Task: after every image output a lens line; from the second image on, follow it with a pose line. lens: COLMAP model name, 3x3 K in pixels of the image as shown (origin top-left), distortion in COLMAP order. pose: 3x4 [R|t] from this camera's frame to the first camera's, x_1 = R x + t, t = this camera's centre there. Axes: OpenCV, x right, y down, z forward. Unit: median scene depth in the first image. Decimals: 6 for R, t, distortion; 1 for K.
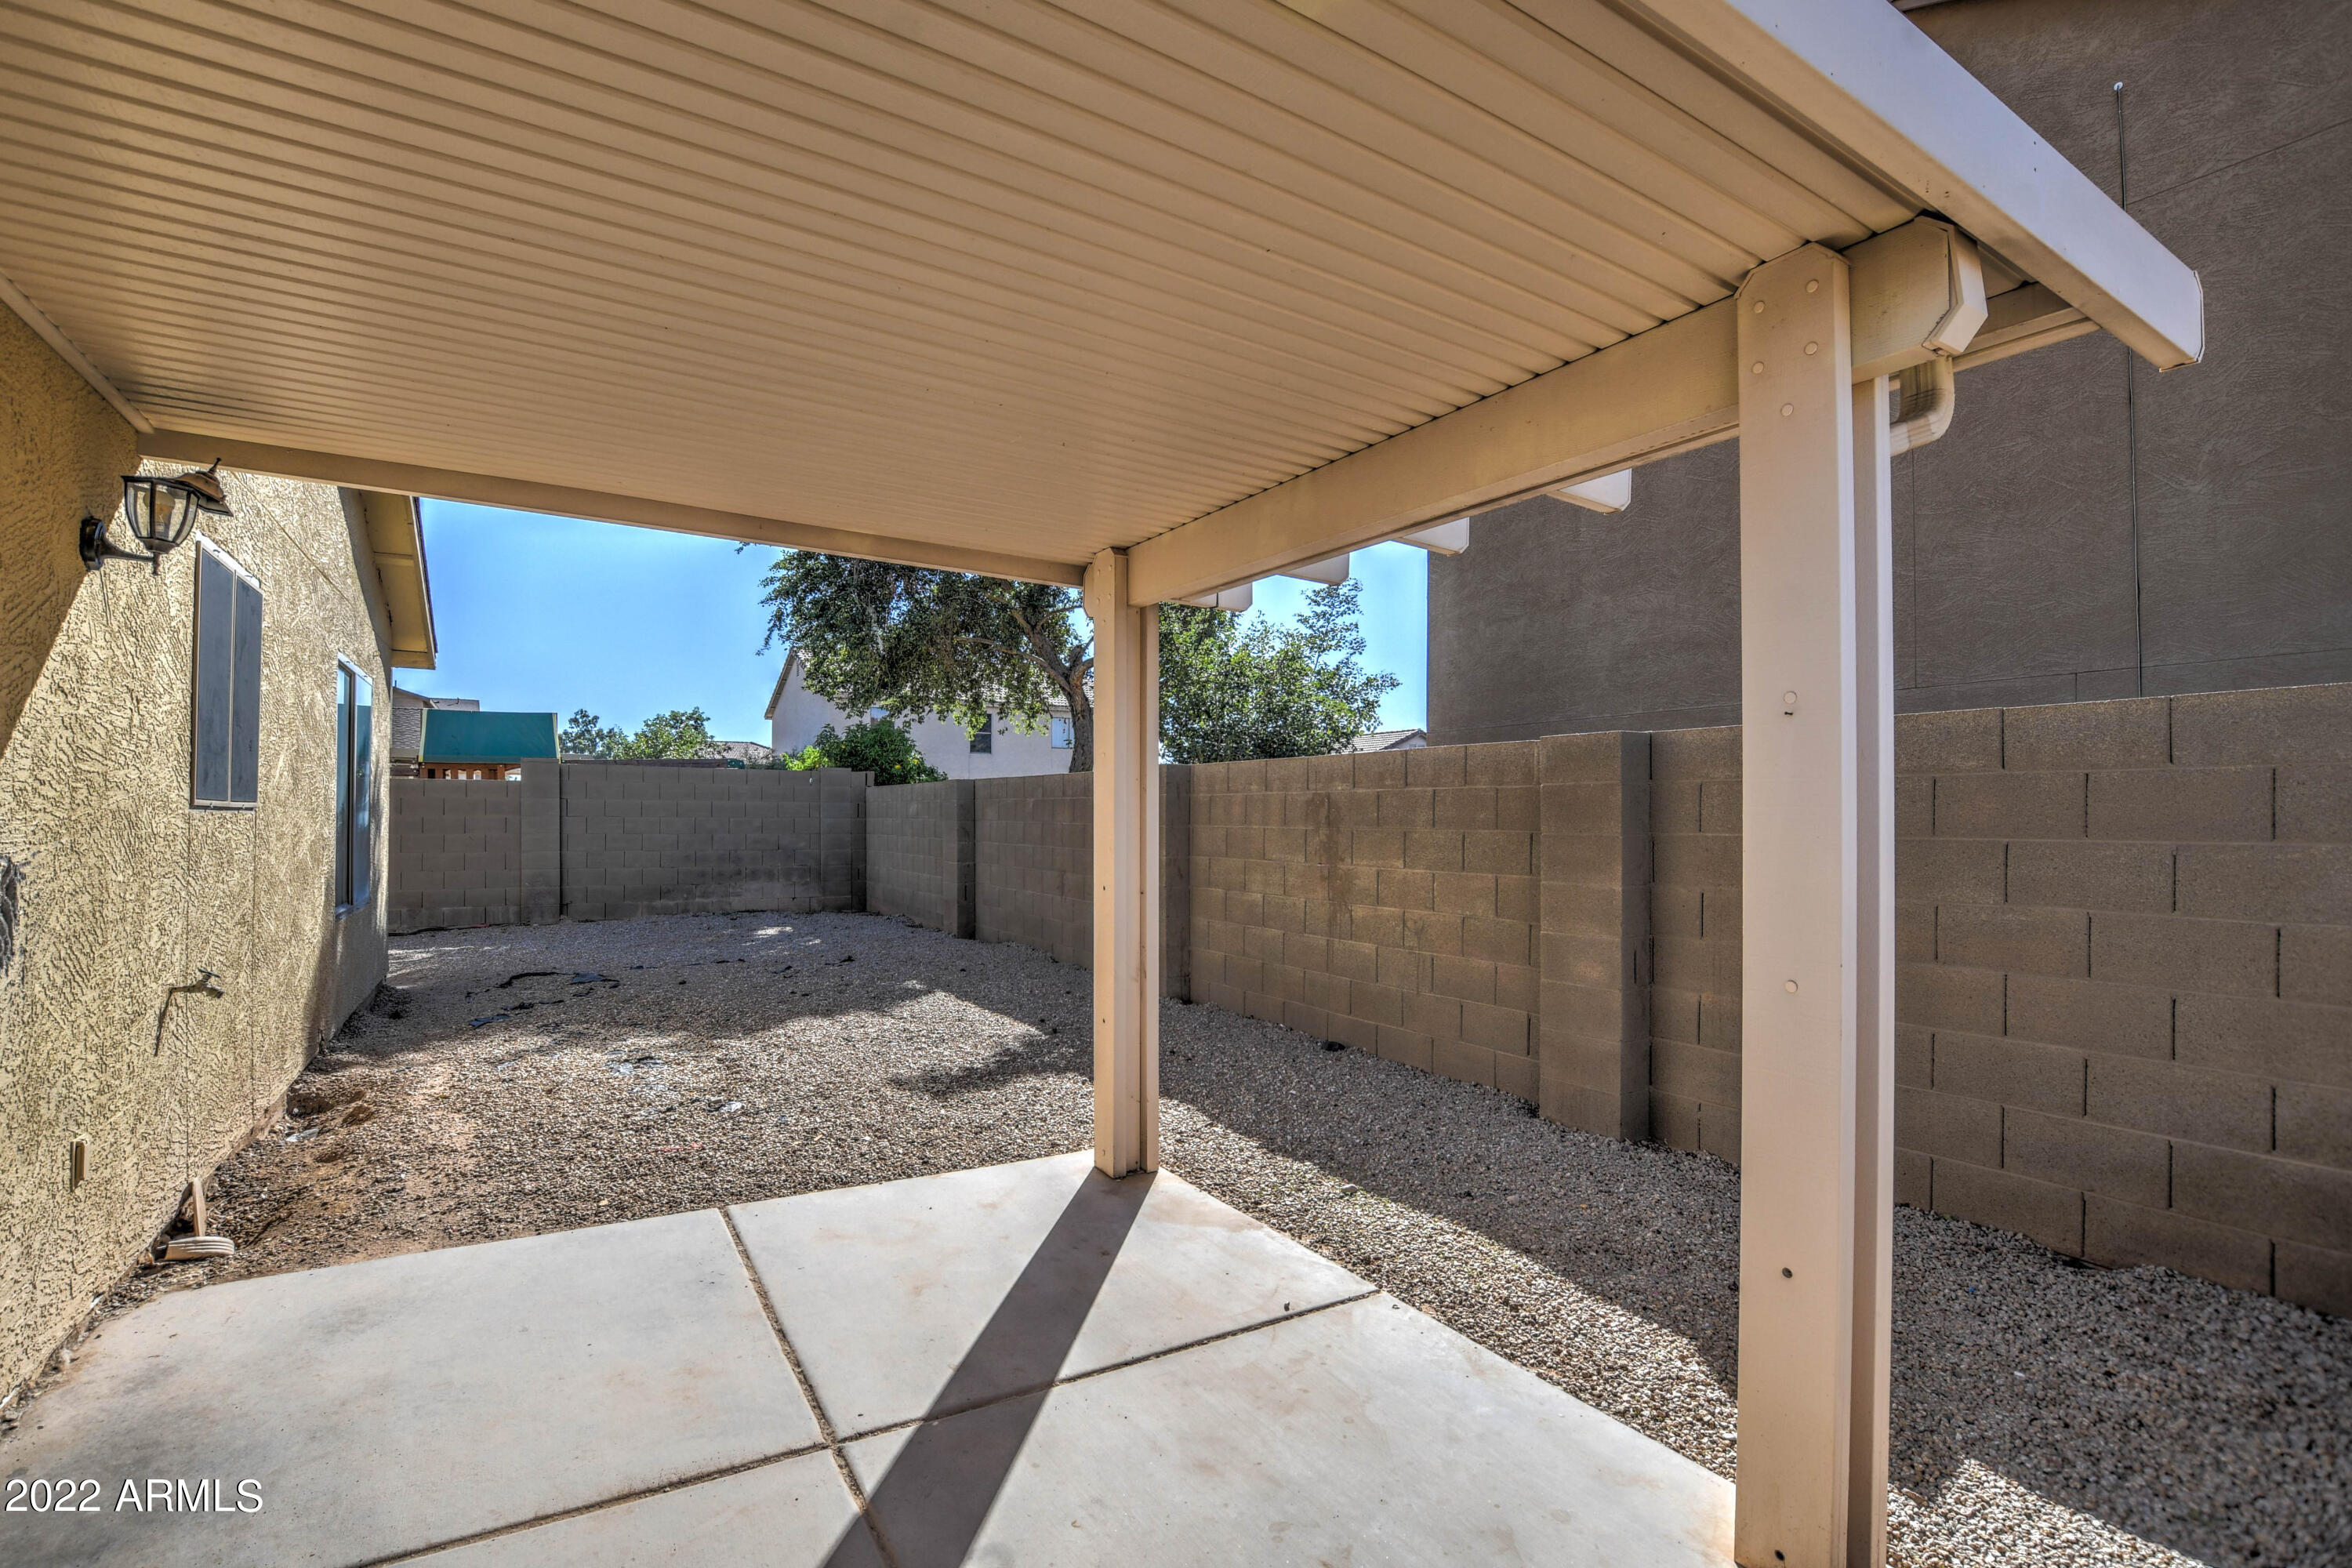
lens RADIAL K [[1054.7, 0, 1161.6], [0, 1054.7, 789.6], [0, 0, 1]] dist [-0.030603, 0.003970]
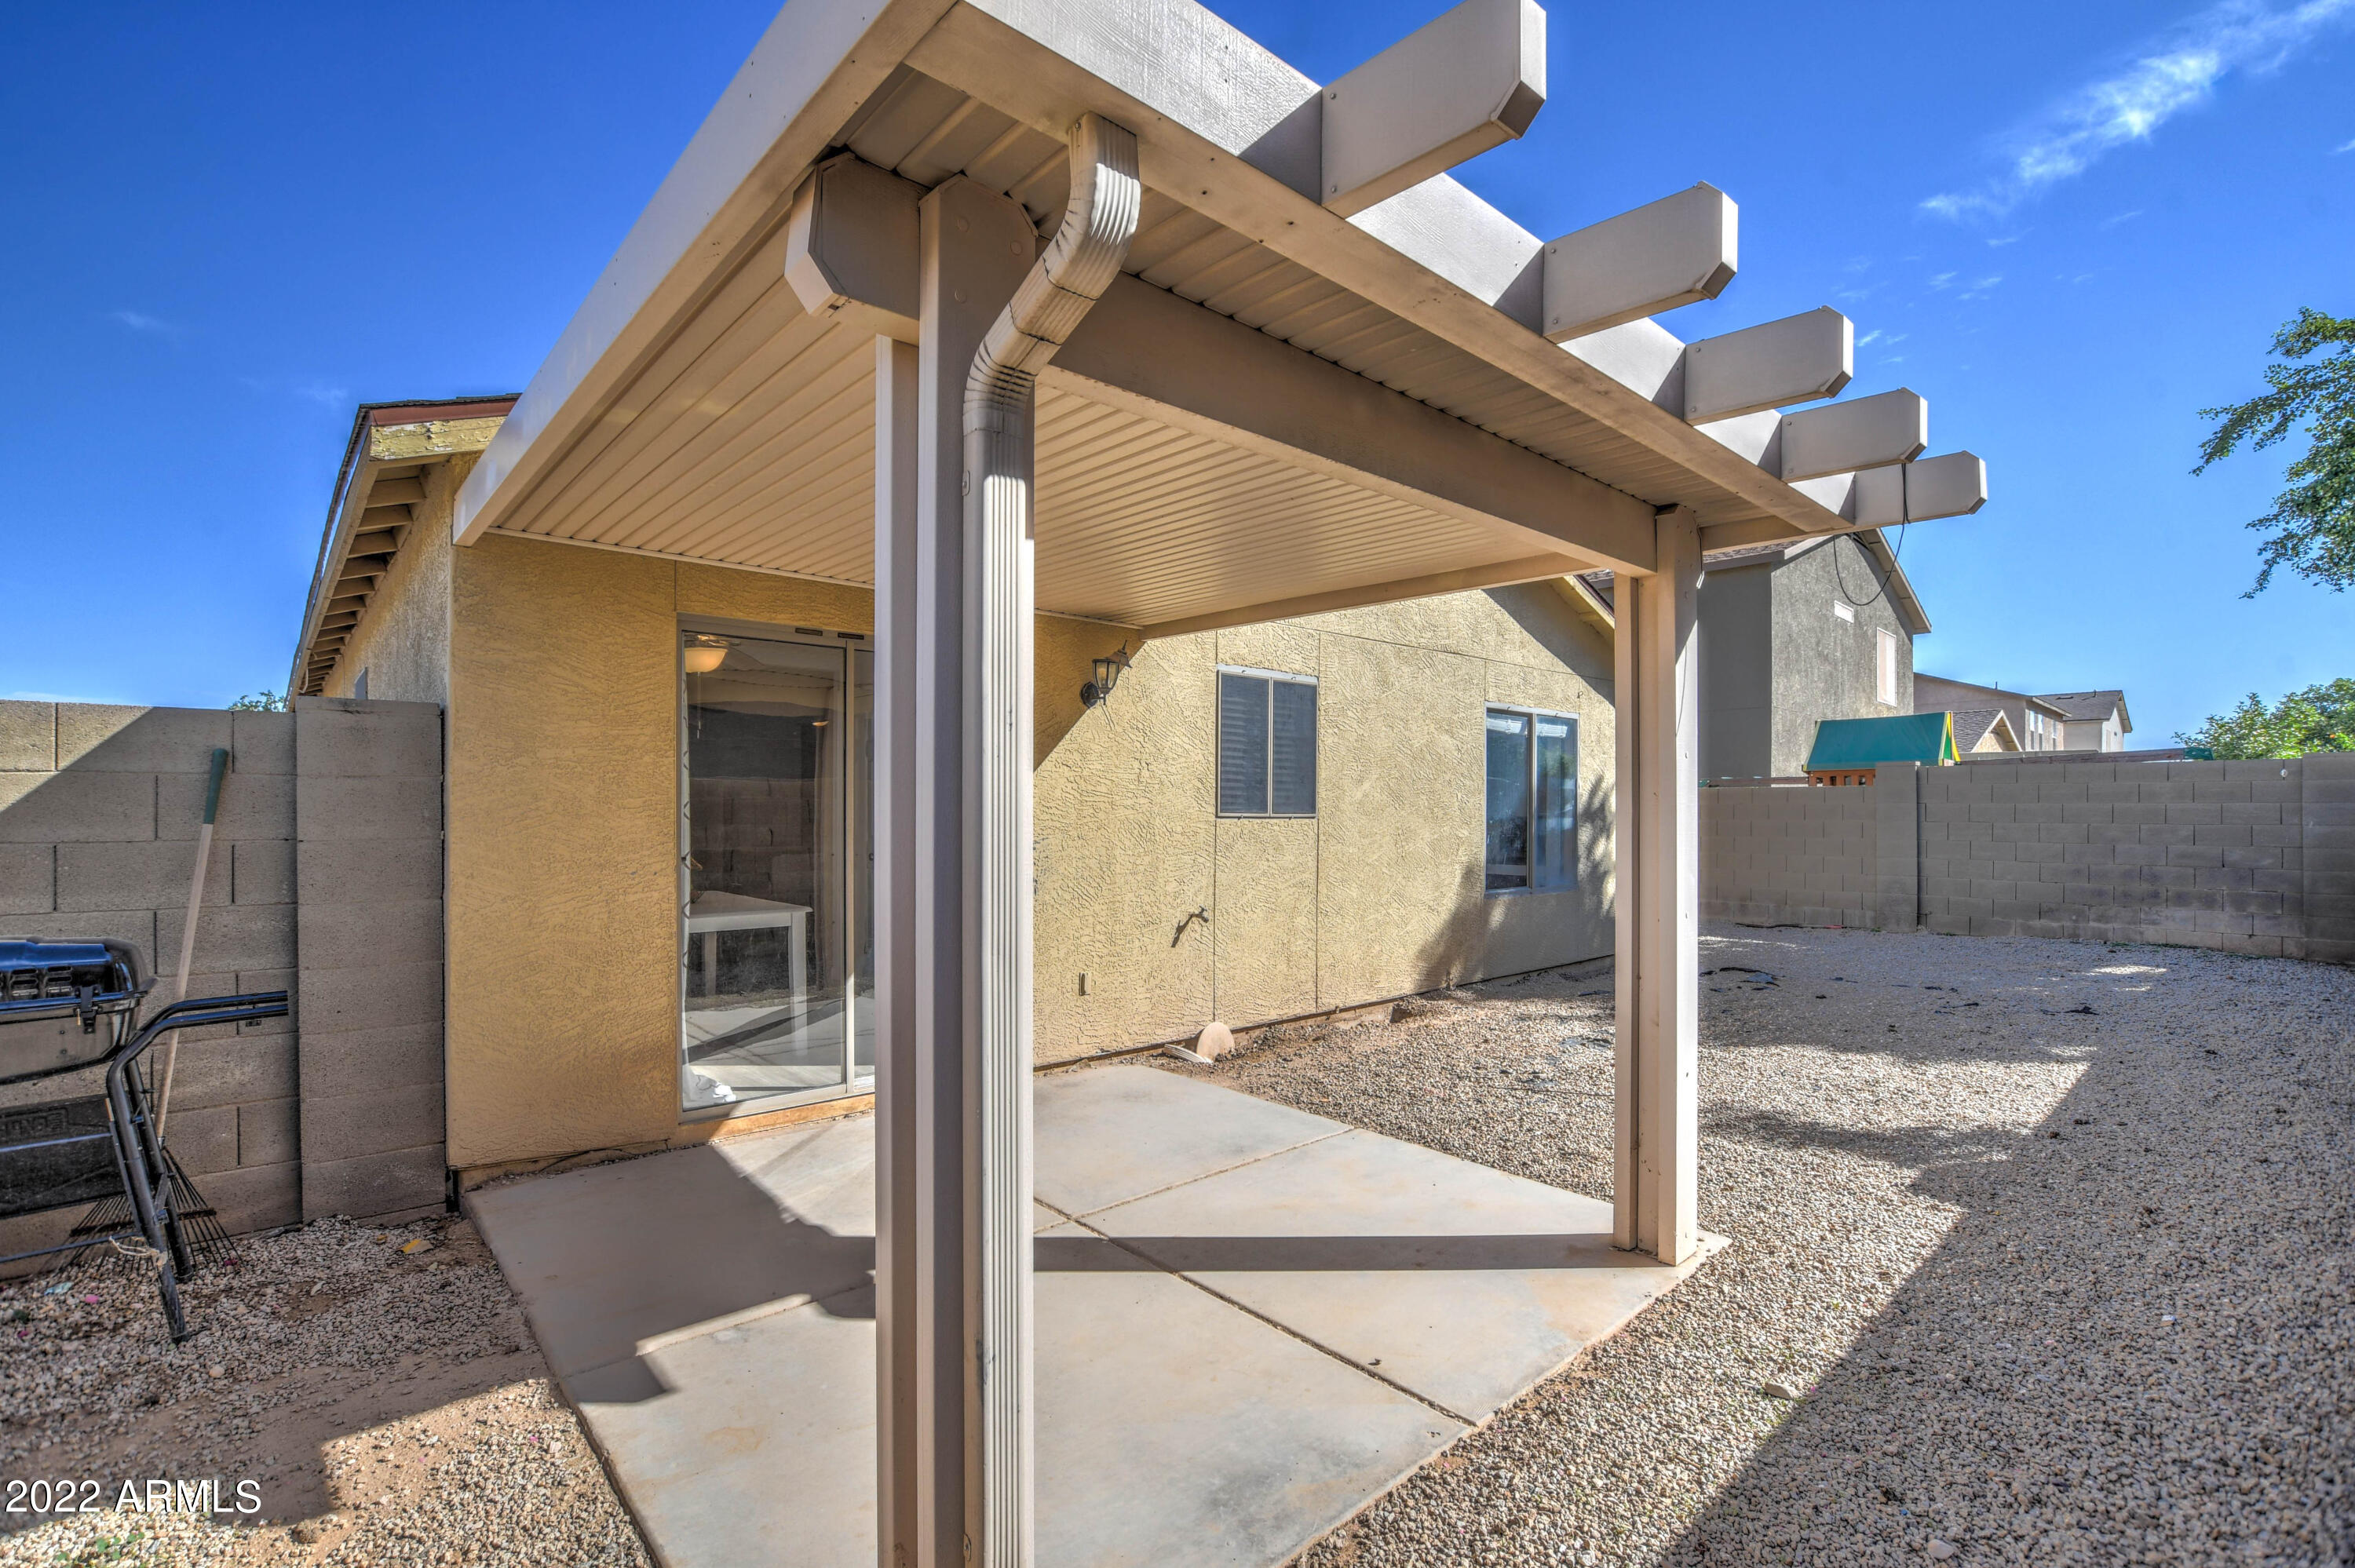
lens RADIAL K [[1055.9, 0, 1167.1], [0, 1055.9, 803.5], [0, 0, 1]] dist [-0.030603, 0.003970]
pose [[0.180309, -0.012676, -0.983528, 0.239290], [0.022750, 0.999703, -0.008714, 0.001738], [0.983347, -0.020804, 0.180544, 0.159397]]
